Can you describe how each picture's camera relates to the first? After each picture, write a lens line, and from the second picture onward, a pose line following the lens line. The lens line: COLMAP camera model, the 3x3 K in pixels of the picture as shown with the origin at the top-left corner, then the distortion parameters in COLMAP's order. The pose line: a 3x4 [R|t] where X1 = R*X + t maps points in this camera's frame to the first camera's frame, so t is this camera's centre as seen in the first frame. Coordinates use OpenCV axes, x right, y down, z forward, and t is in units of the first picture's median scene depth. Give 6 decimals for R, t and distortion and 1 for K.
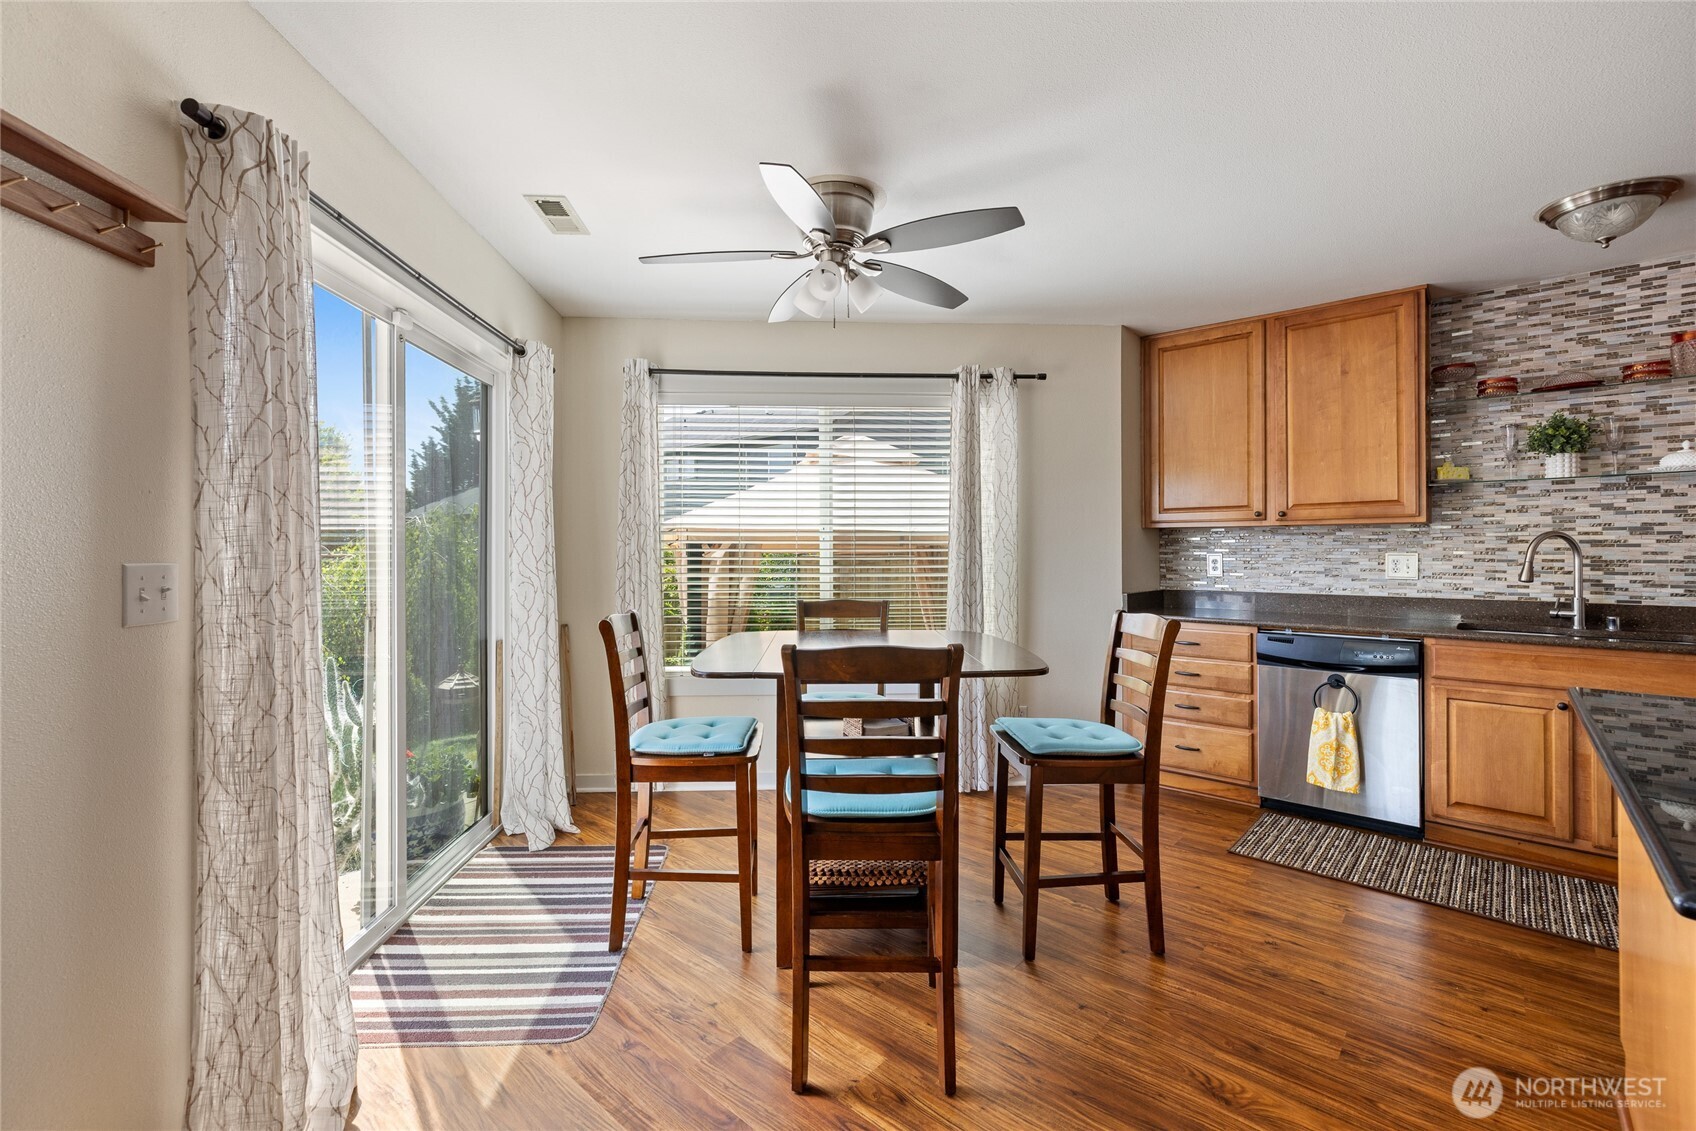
lens RADIAL K [[725.9, 0, 809.3], [0, 725.9, 549.1], [0, 0, 1]] dist [-0.000506, -0.000223]
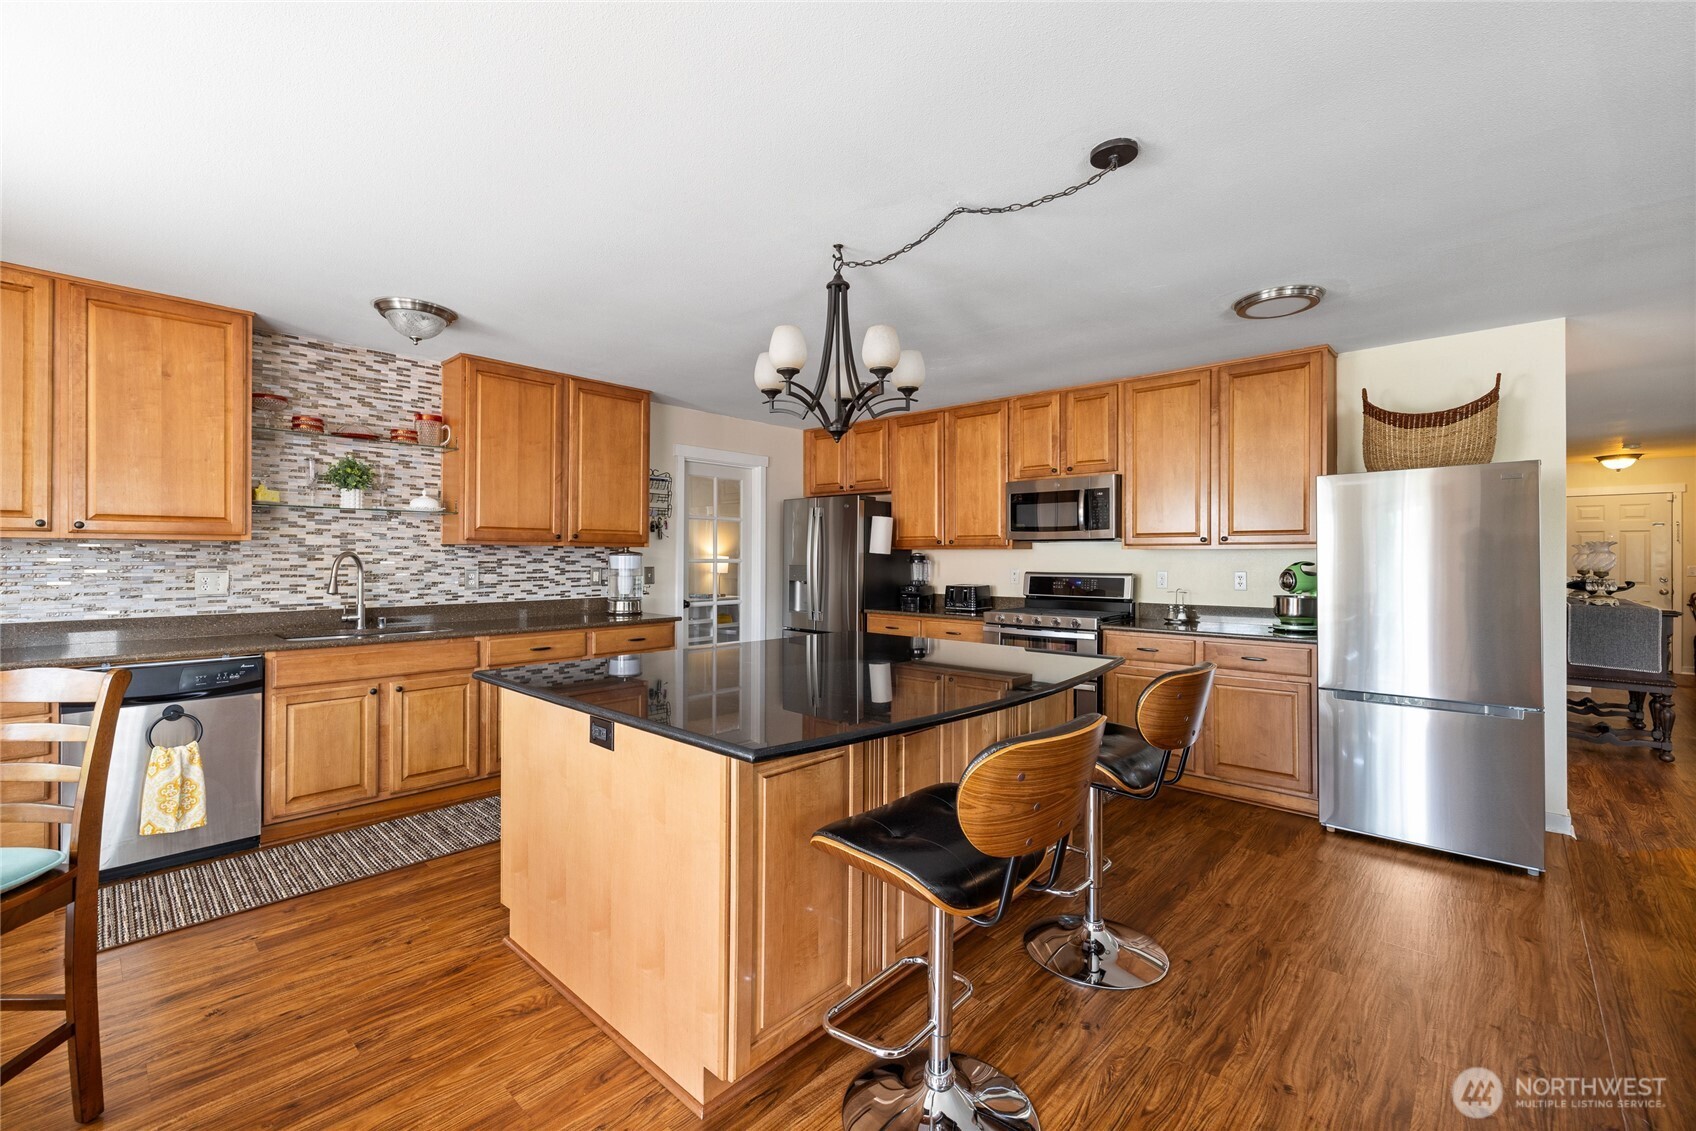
lens RADIAL K [[713.4, 0, 845.1], [0, 713.4, 554.5], [0, 0, 1]] dist [-0.000113, -0.000047]
pose [[-0.011091, 0.005386, 0.999924, -0.182904], [-0.004460, 0.999975, -0.005436, -0.016114], [-0.999929, -0.004520, -0.011067, 0.163532]]
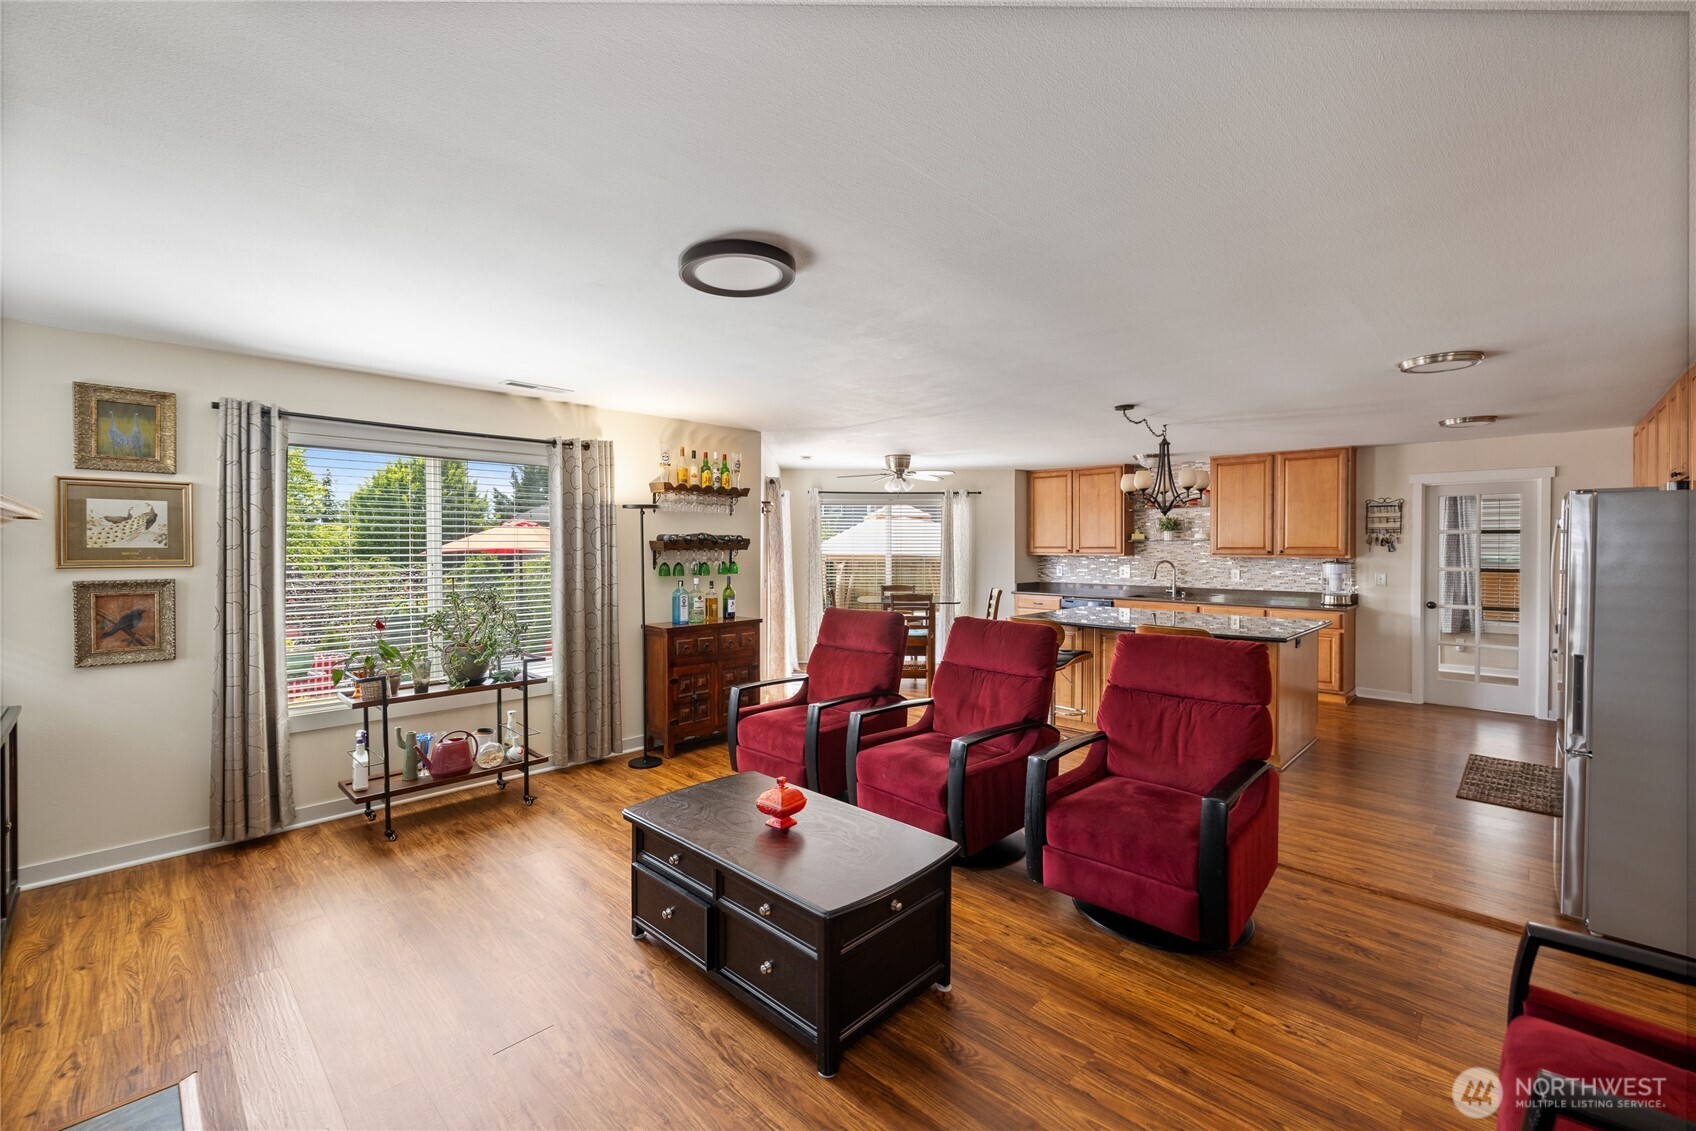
lens RADIAL K [[732.3, 0, 819.1], [0, 732.3, 544.8], [0, 0, 1]] dist [0.020493, 0.000038]
pose [[0.999733, 0.001675, -0.023033, -0.177625], [-0.001645, 0.999998, 0.001328, -0.079214], [0.023035, -0.001290, 0.999734, -1.664337]]
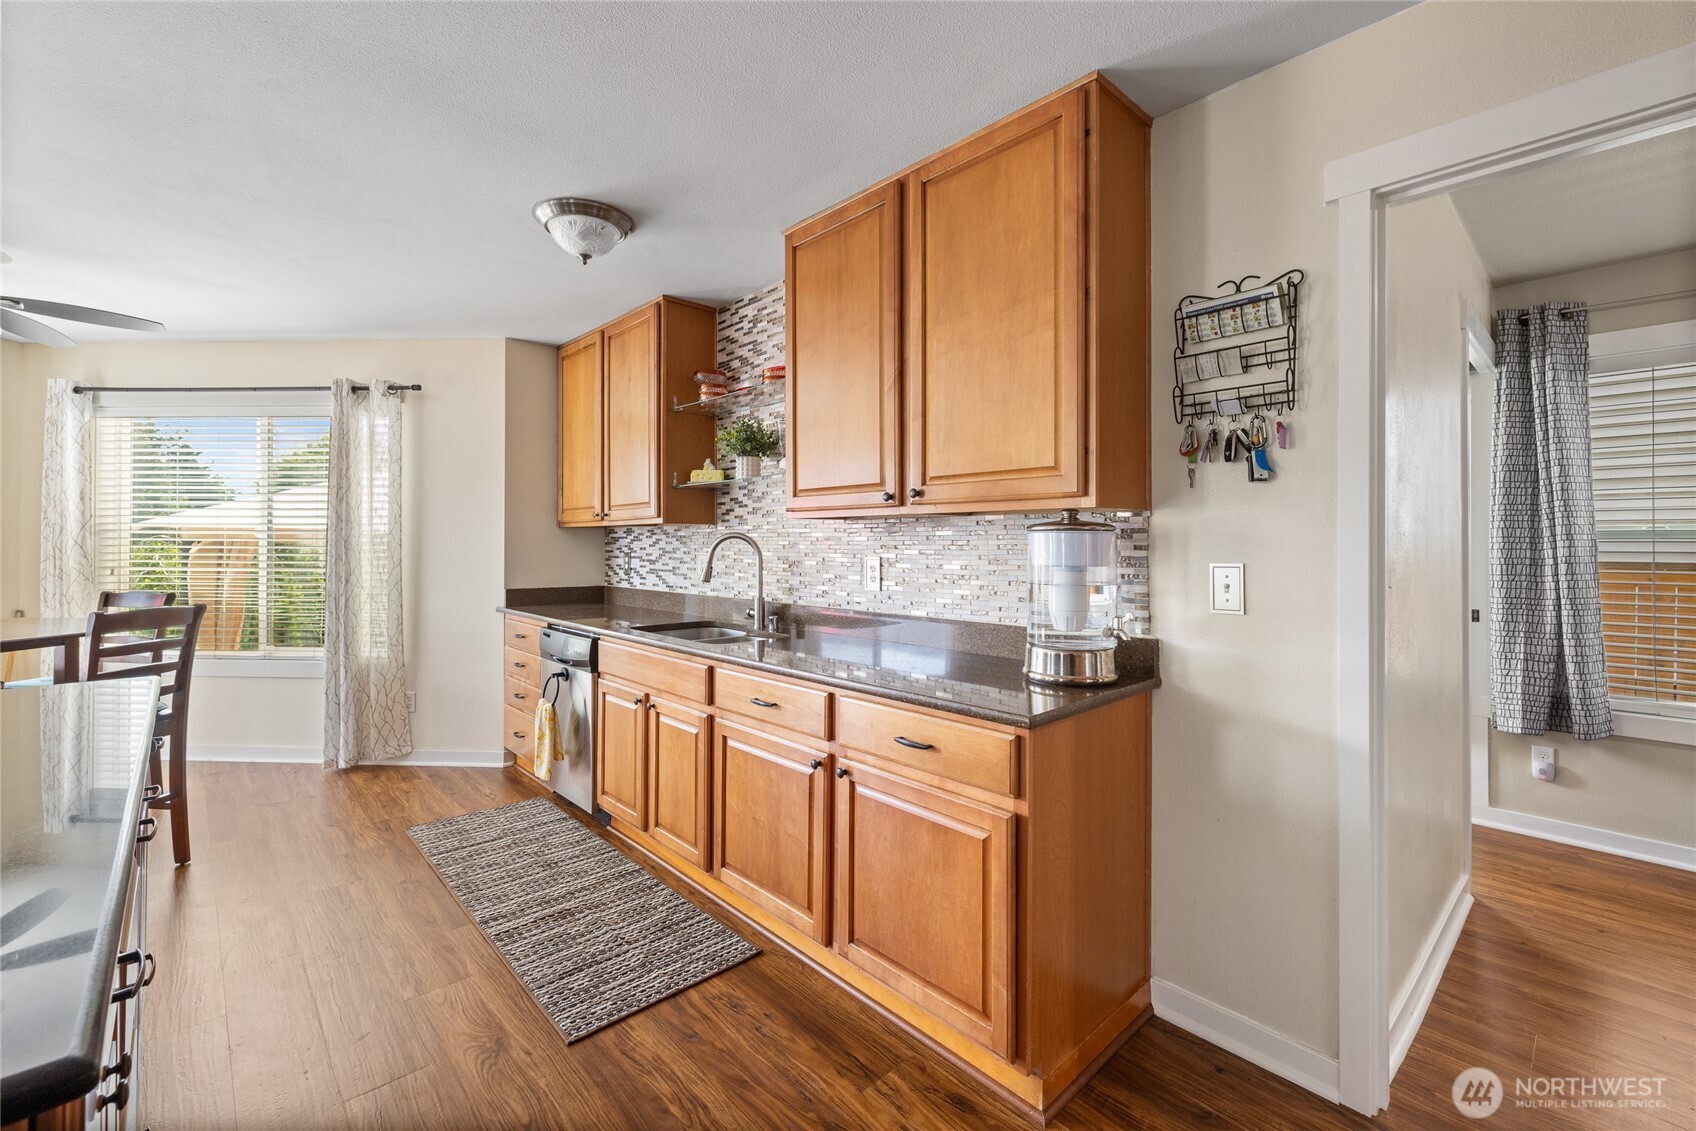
lens RADIAL K [[726.1, 0, 810.2], [0, 726.1, 532.6], [0, 0, 1]] dist [0.001435, 0.000121]
pose [[0.994874, 0.001688, -0.101111, 1.182729], [-0.002952, 0.999919, -0.012358, -0.011951], [0.101082, 0.012593, 0.994798, -0.013584]]
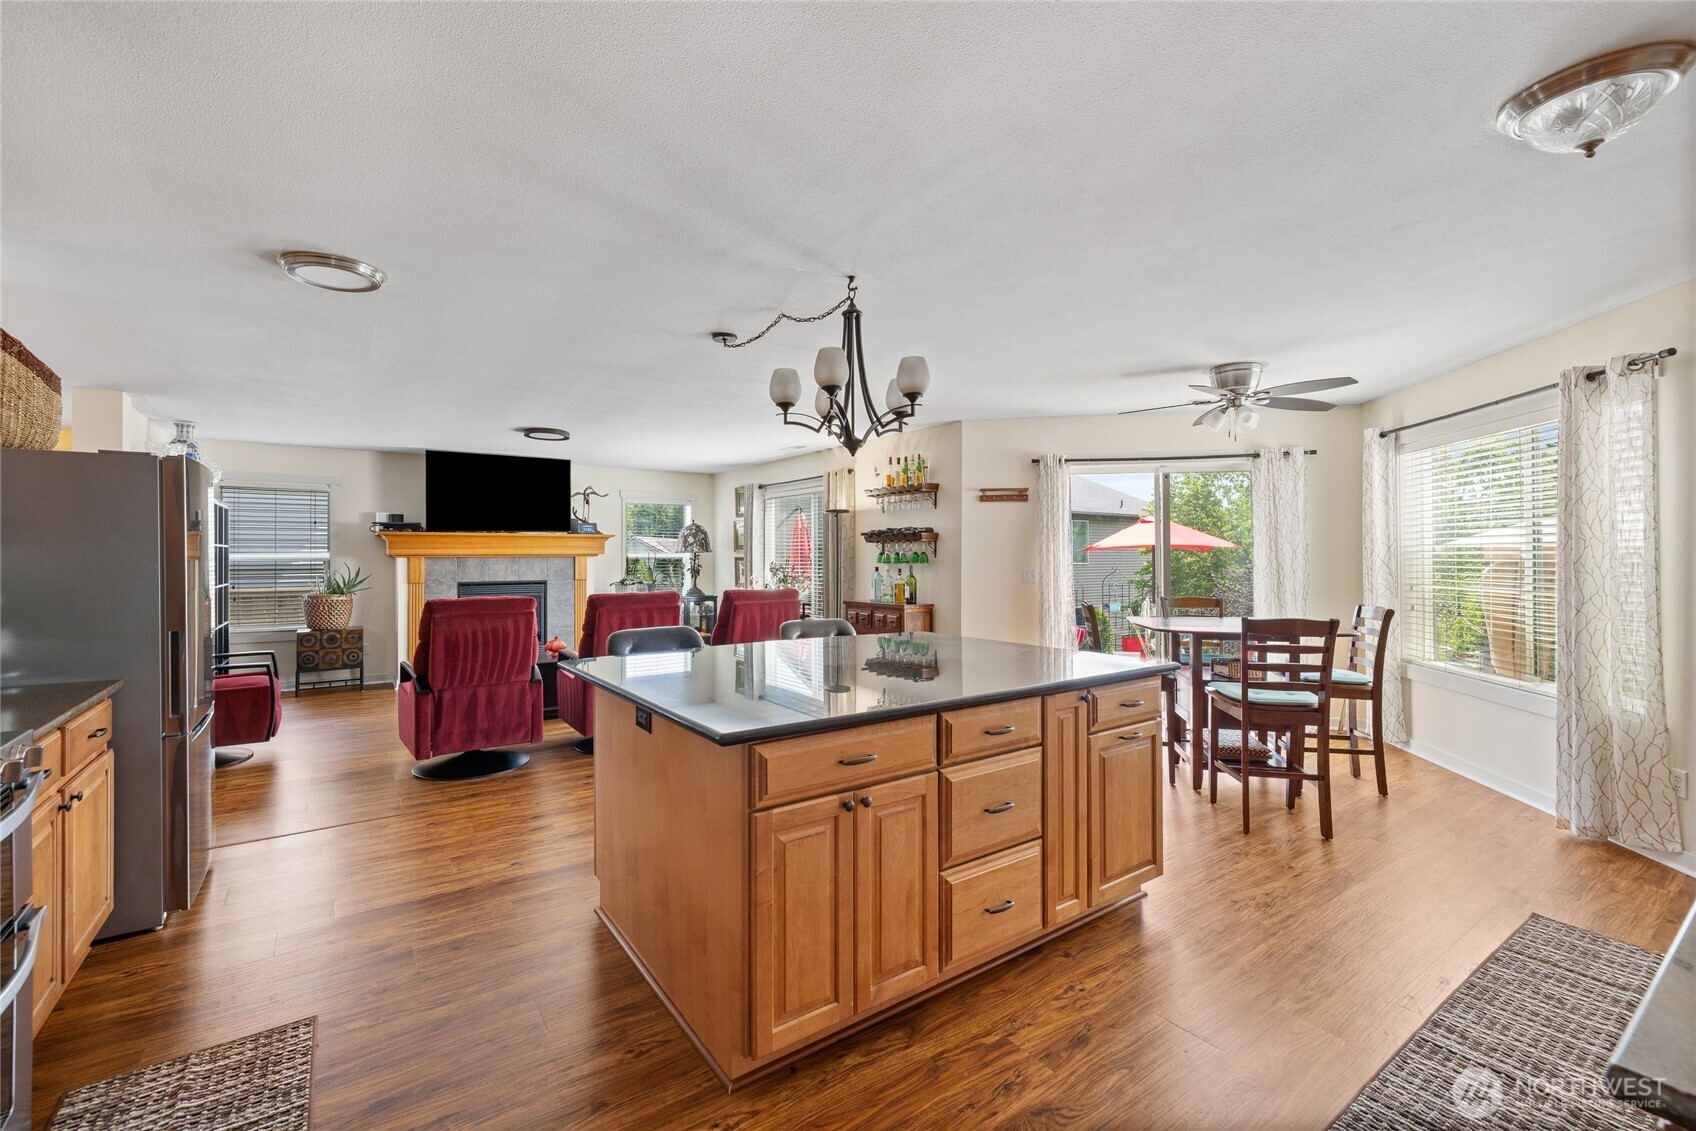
lens RADIAL K [[731.5, 0, 842.5], [0, 731.5, 544.3], [0, 0, 1]] dist [0.000240, -0.000256]
pose [[-0.204889, -0.016202, -0.978651, 1.500520], [0.004911, 0.999833, -0.017581, -0.023594], [0.978773, -0.008408, -0.204775, 0.335622]]
